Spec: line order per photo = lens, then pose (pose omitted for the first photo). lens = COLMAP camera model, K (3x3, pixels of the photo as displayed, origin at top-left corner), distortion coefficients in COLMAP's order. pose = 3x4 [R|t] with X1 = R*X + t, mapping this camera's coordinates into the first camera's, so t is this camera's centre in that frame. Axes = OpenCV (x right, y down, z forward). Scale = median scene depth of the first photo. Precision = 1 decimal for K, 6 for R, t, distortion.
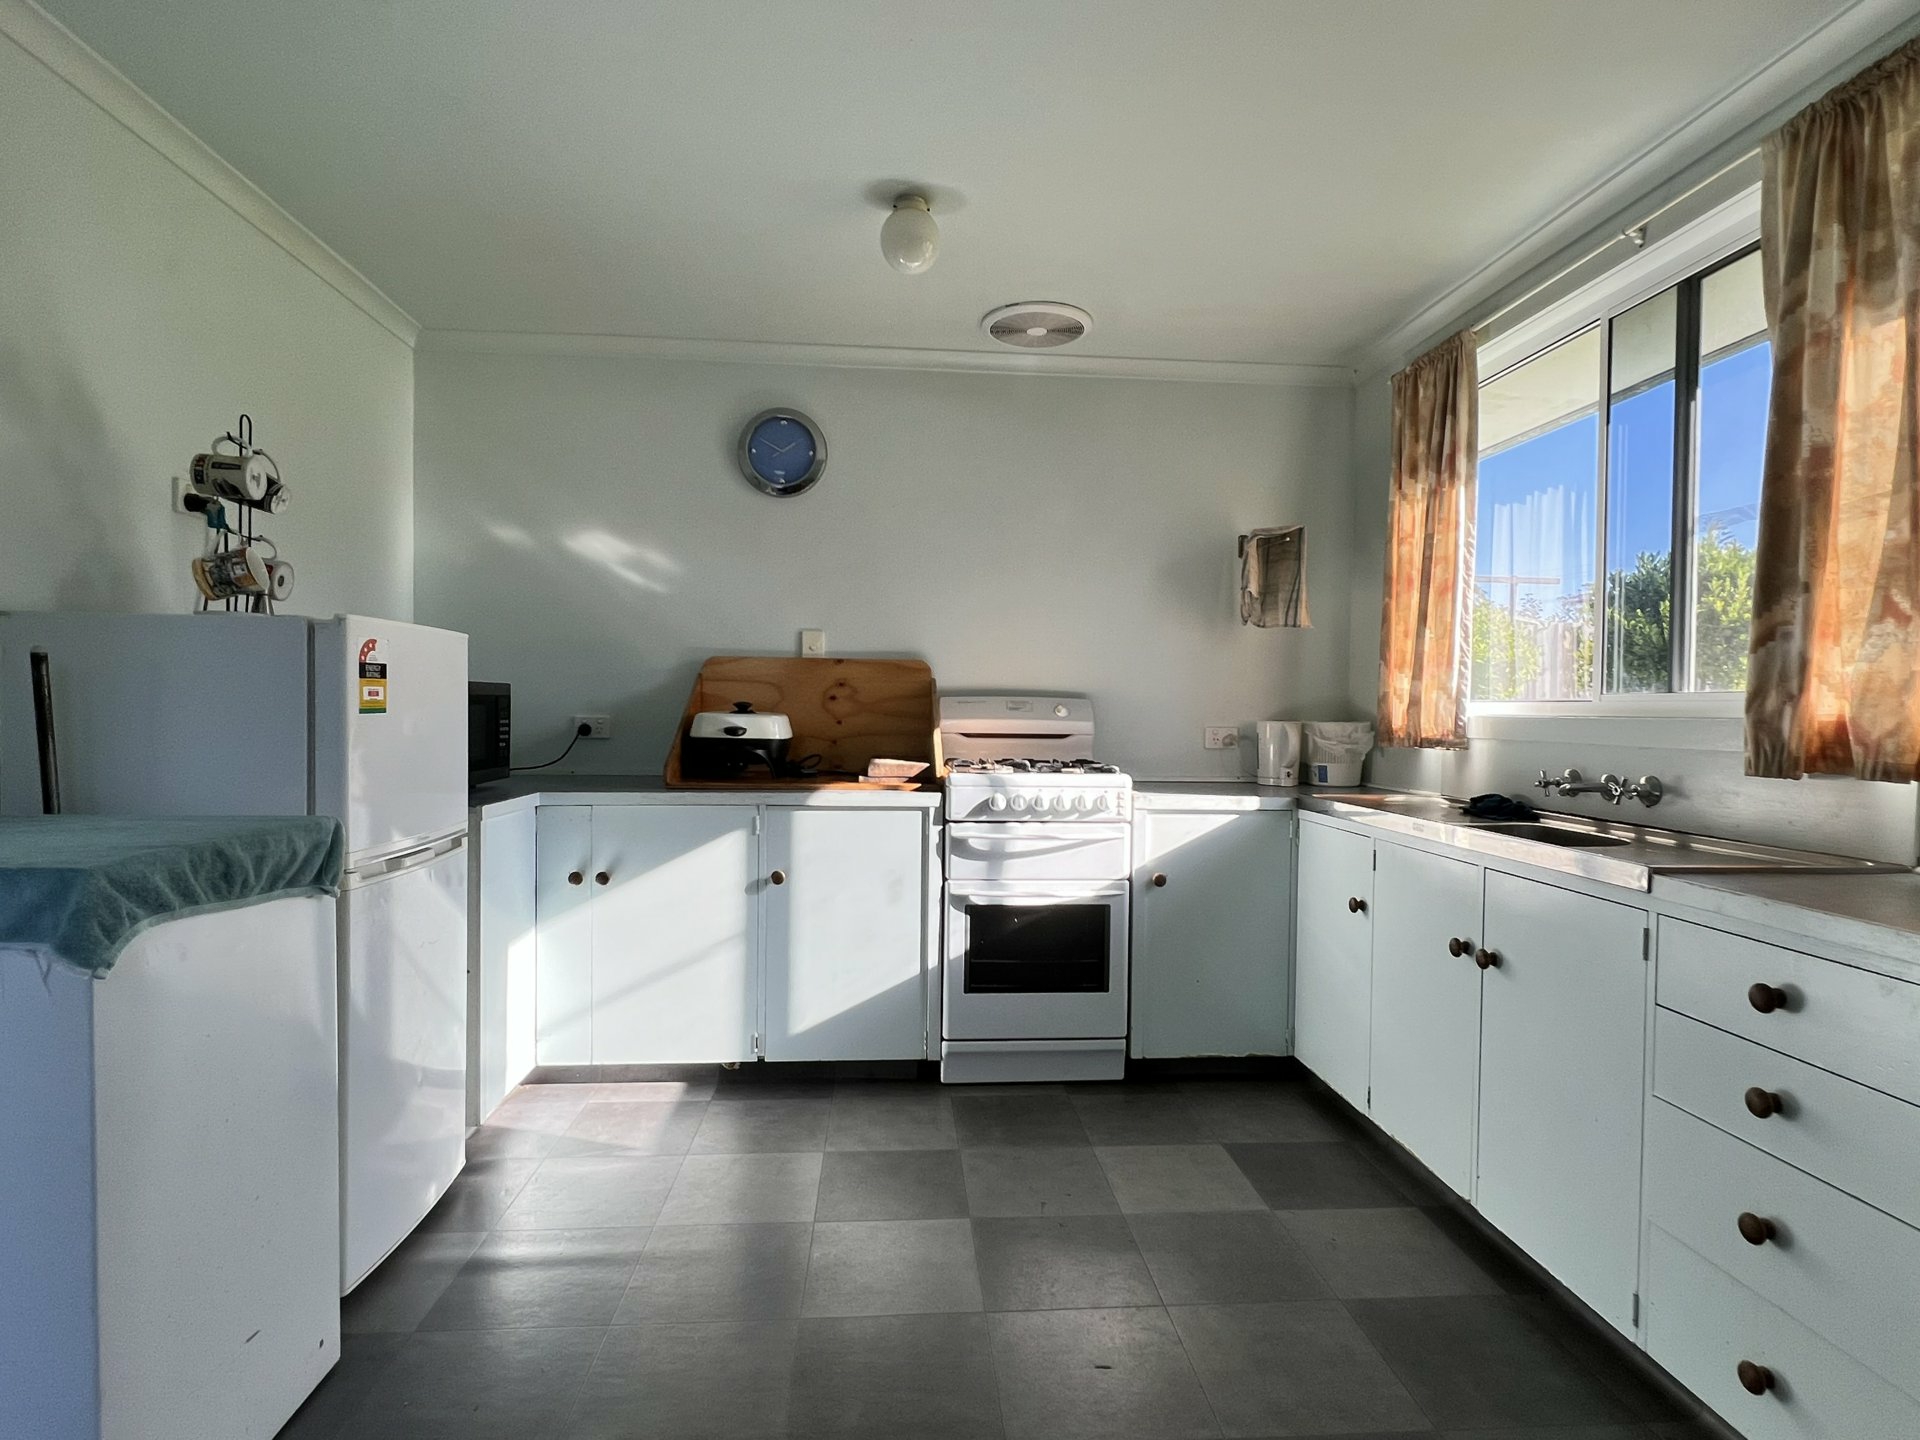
lens RADIAL K [[996.4, 0, 960.0], [0, 996.4, 720.0], [0, 0, 1]] dist [0.004666, 0.000982]
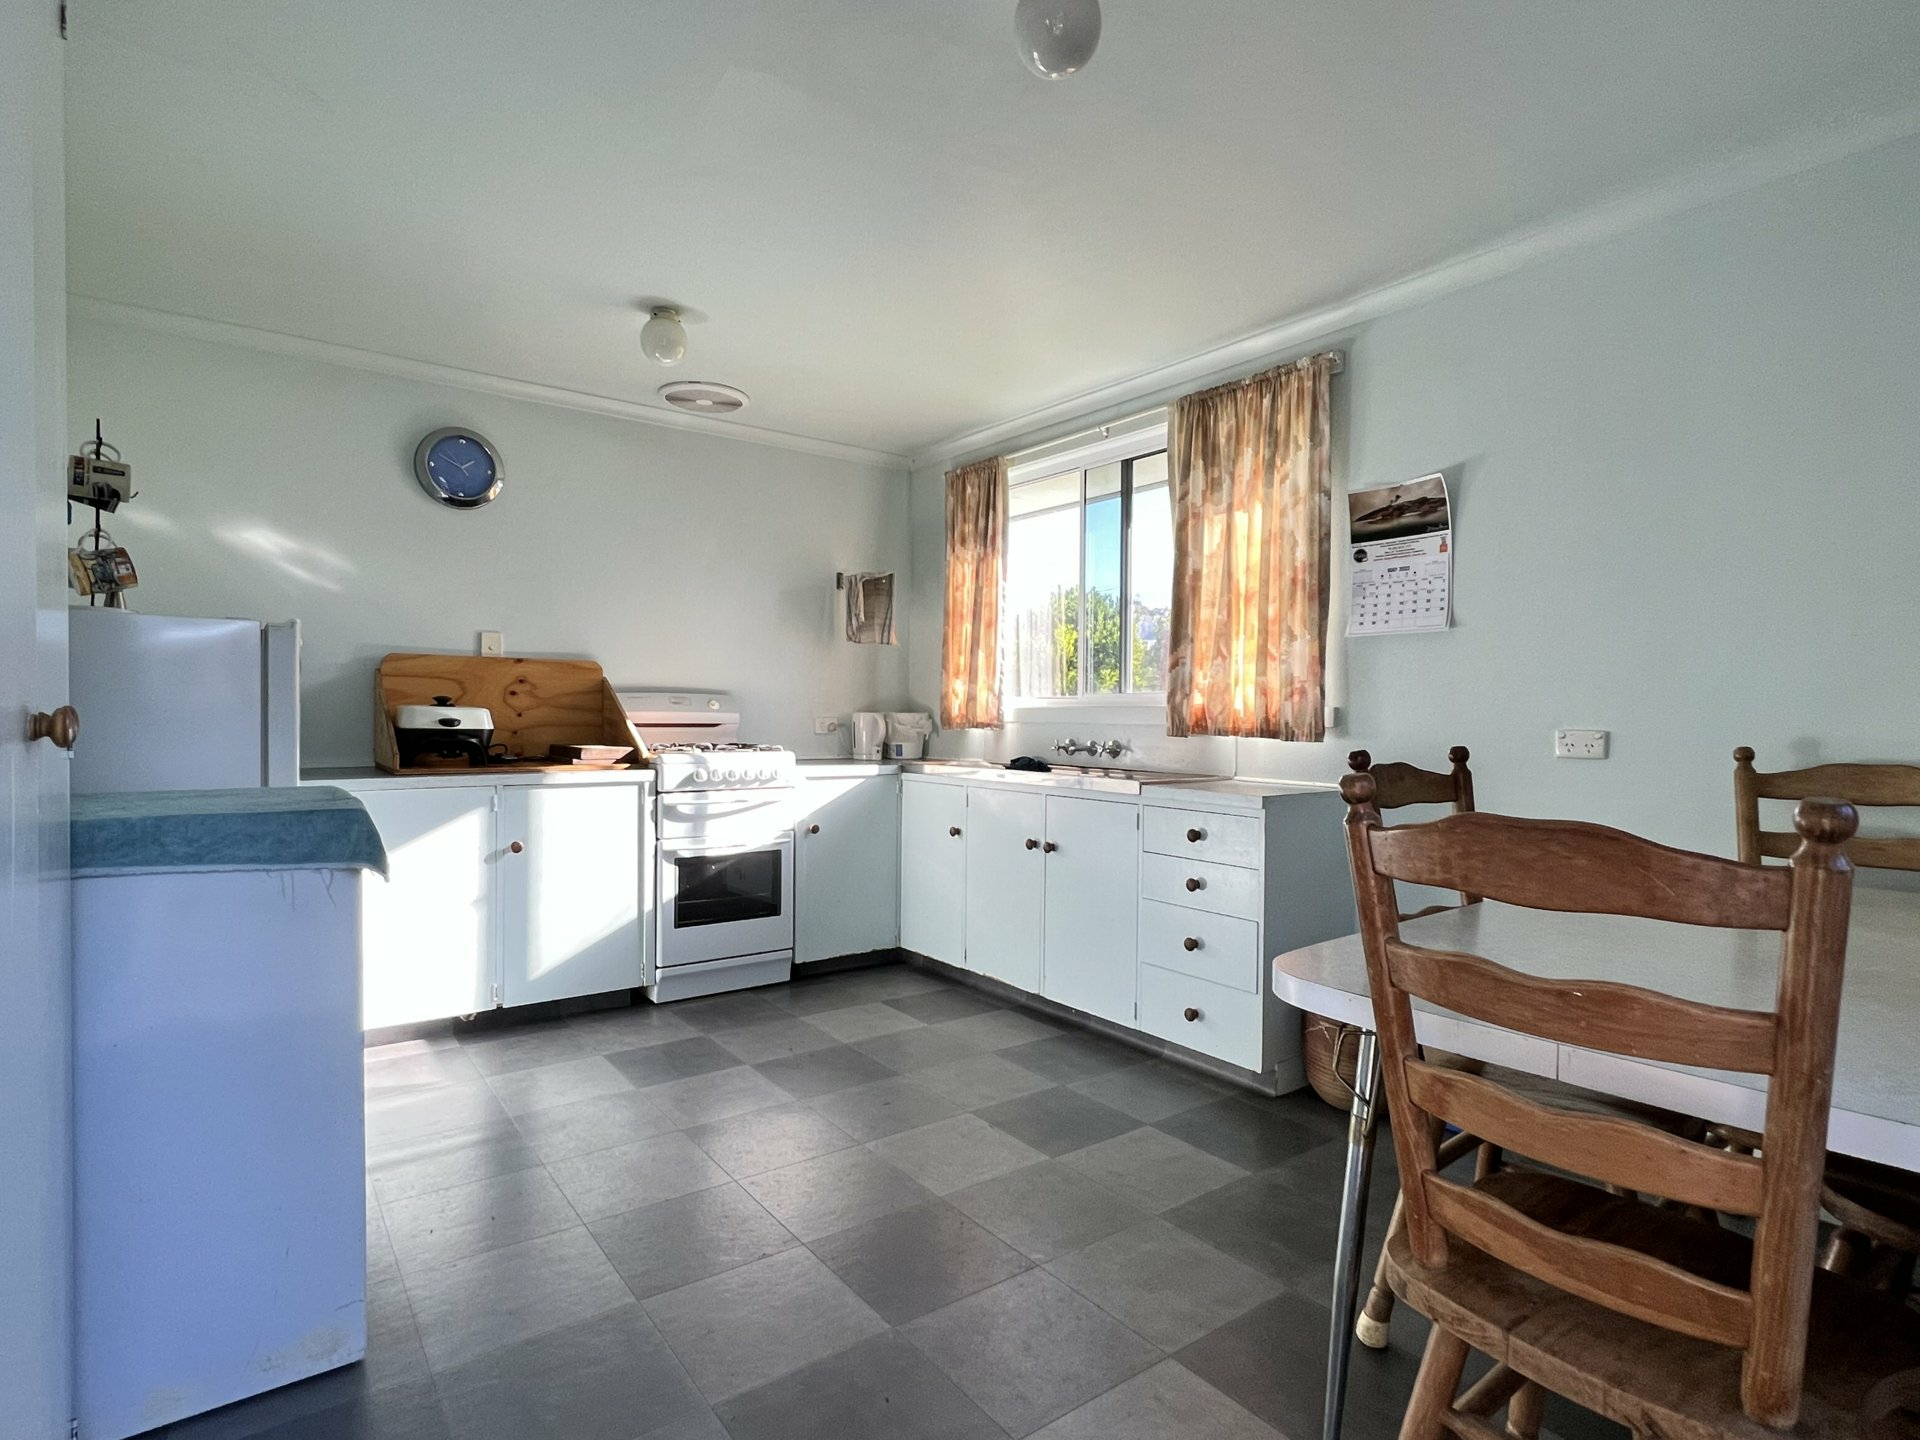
lens RADIAL K [[996.4, 0, 960.0], [0, 996.4, 720.0], [0, 0, 1]] dist [0.004666, 0.000982]
pose [[0.845742, -0.007963, 0.533533, -0.359814], [0.007537, 0.999967, 0.002976, 0.009923], [-0.533539, 0.001504, 0.845774, -0.257280]]
